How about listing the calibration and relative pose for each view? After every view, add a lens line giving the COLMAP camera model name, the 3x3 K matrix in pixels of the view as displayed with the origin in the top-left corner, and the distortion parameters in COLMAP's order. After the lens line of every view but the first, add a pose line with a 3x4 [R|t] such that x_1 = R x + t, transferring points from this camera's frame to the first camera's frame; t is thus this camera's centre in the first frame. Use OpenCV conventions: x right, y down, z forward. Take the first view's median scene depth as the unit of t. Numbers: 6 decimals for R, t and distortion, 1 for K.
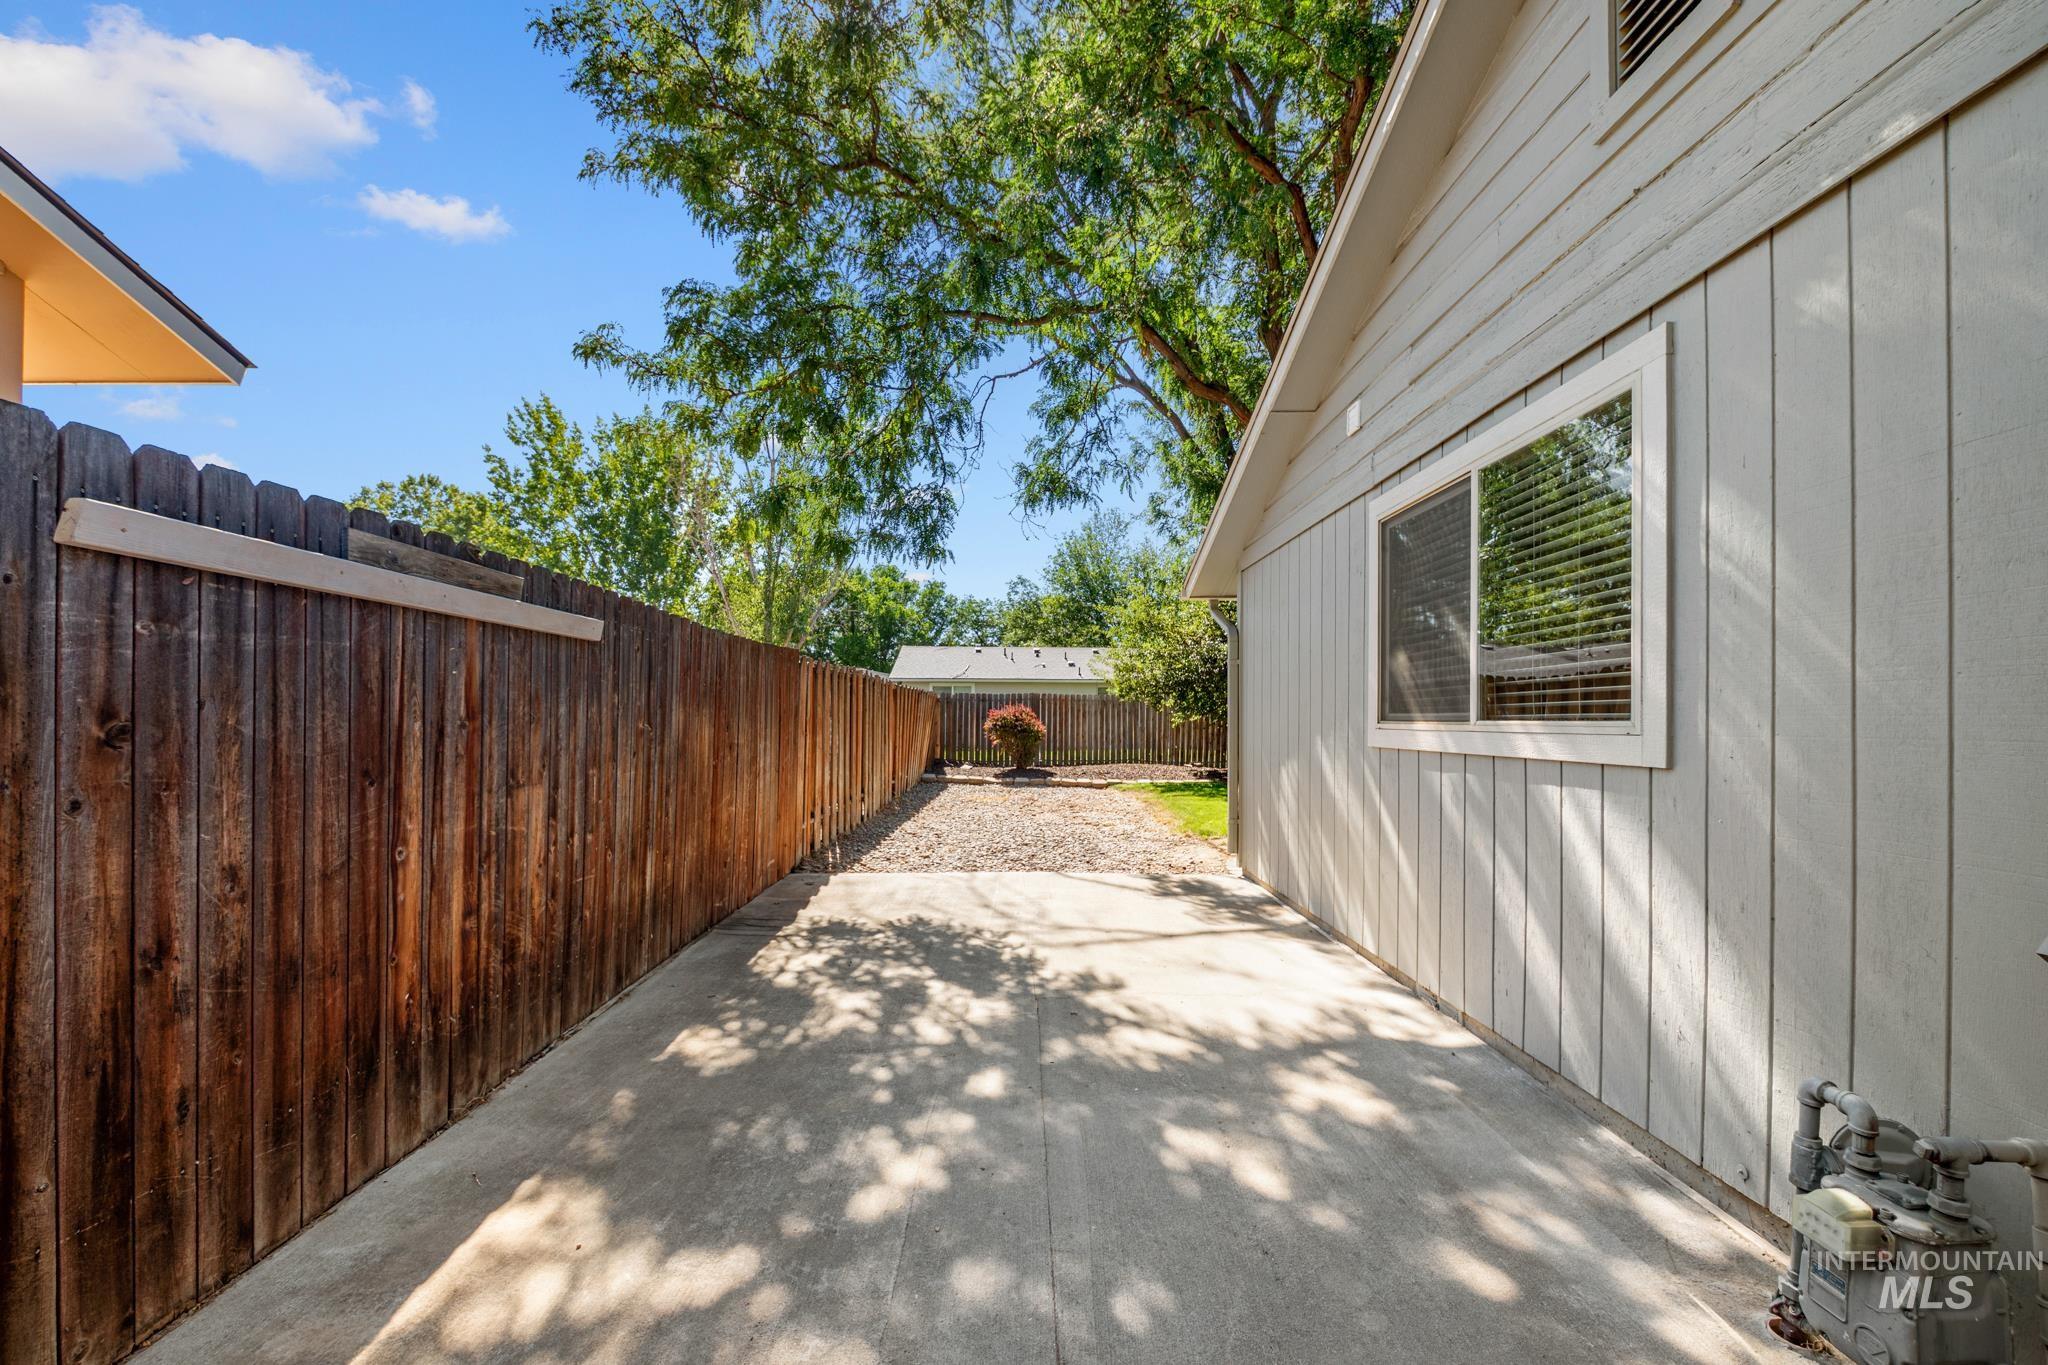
lens RADIAL K [[806.3, 0, 990.6], [0, 806.3, 723.9], [0, 0, 1]] dist [-0.005439, -0.004428]
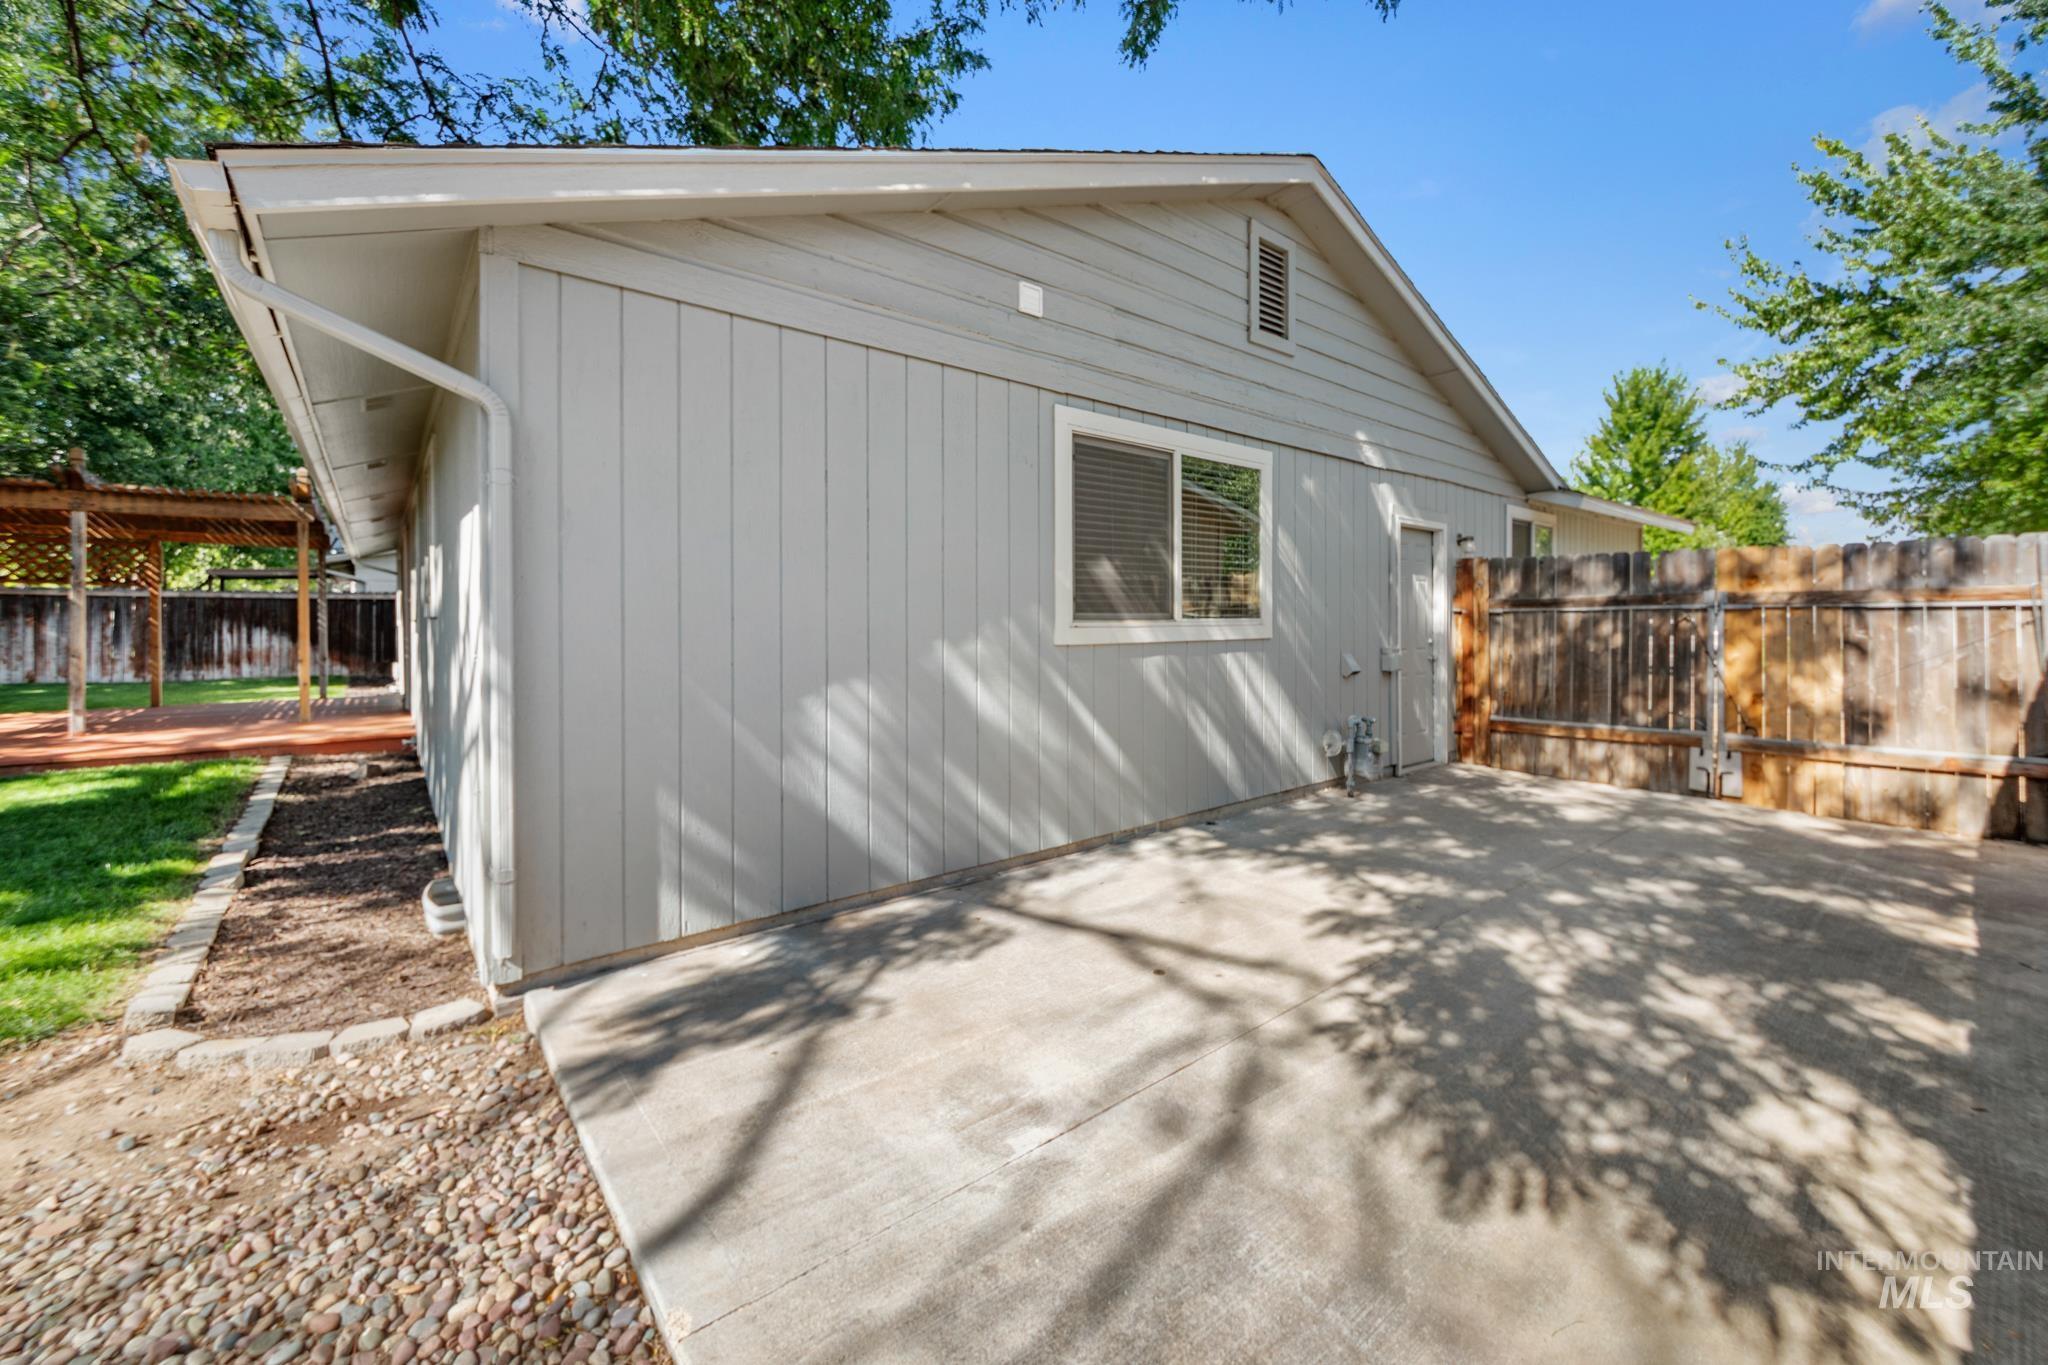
lens RADIAL K [[806.3, 0, 1057.9], [0, 806.3, 630.0], [0, 0, 1]] dist [-0.005439, -0.004428]
pose [[-0.661903, -0.020742, 0.749302, -0.297777], [0.002088, 0.999562, 0.029514, -0.022623], [-0.749587, 0.021100, -0.661570, 1.723700]]
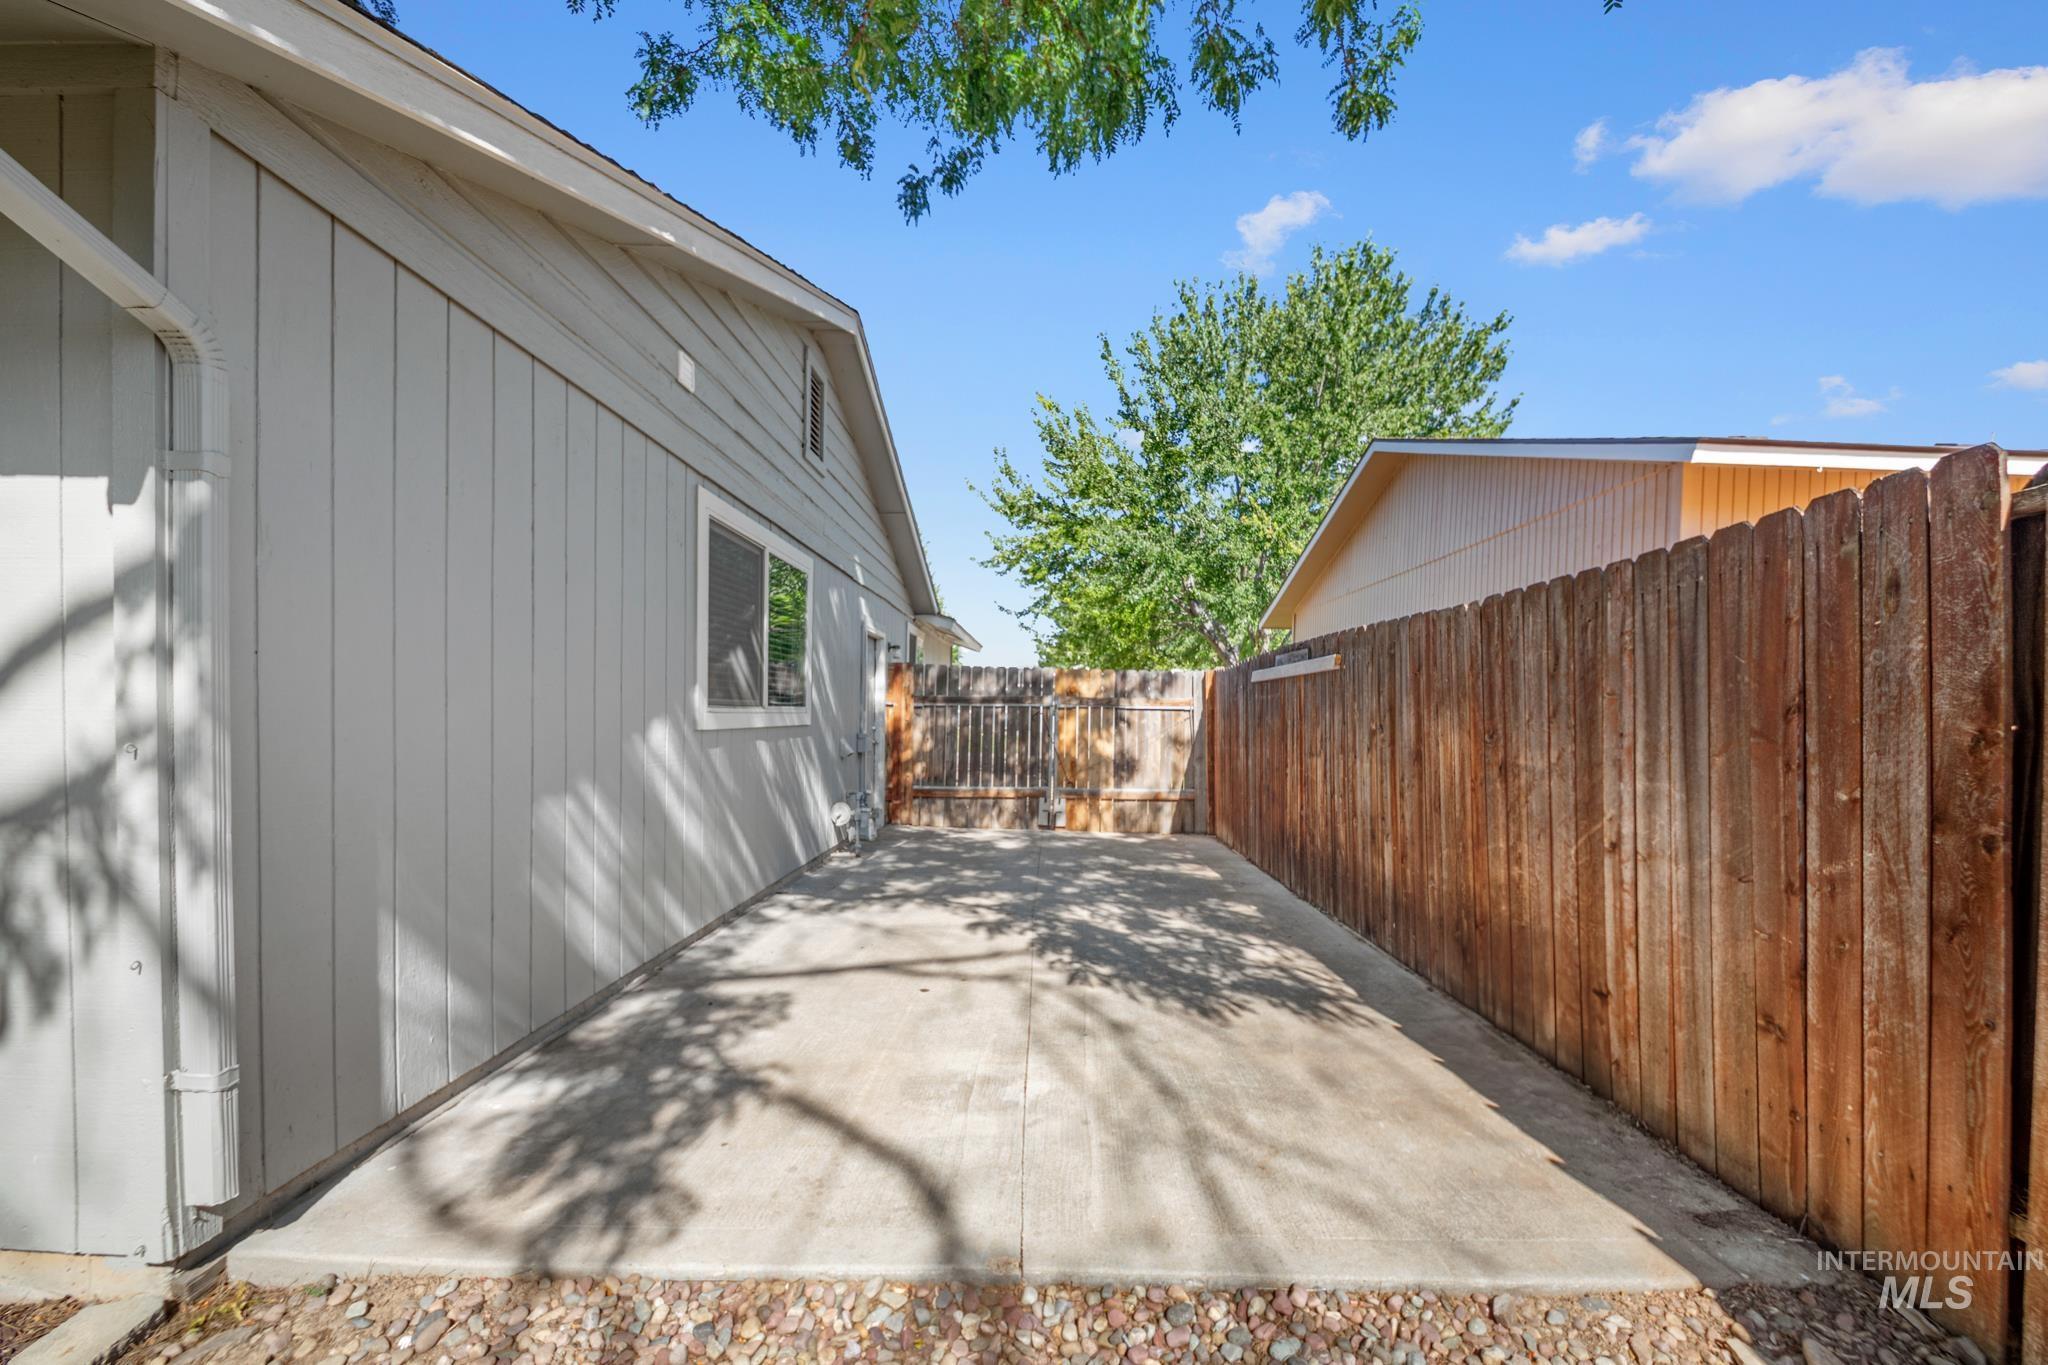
lens RADIAL K [[806.3, 0, 1055.2], [0, 806.3, 703.7], [0, 0, 1]] dist [-0.005439, -0.004428]
pose [[-0.998503, -0.032974, -0.043648, 0.092710], [-0.032701, 0.999441, -0.006959, -0.007246], [0.043853, -0.005521, -0.999023, 2.099959]]
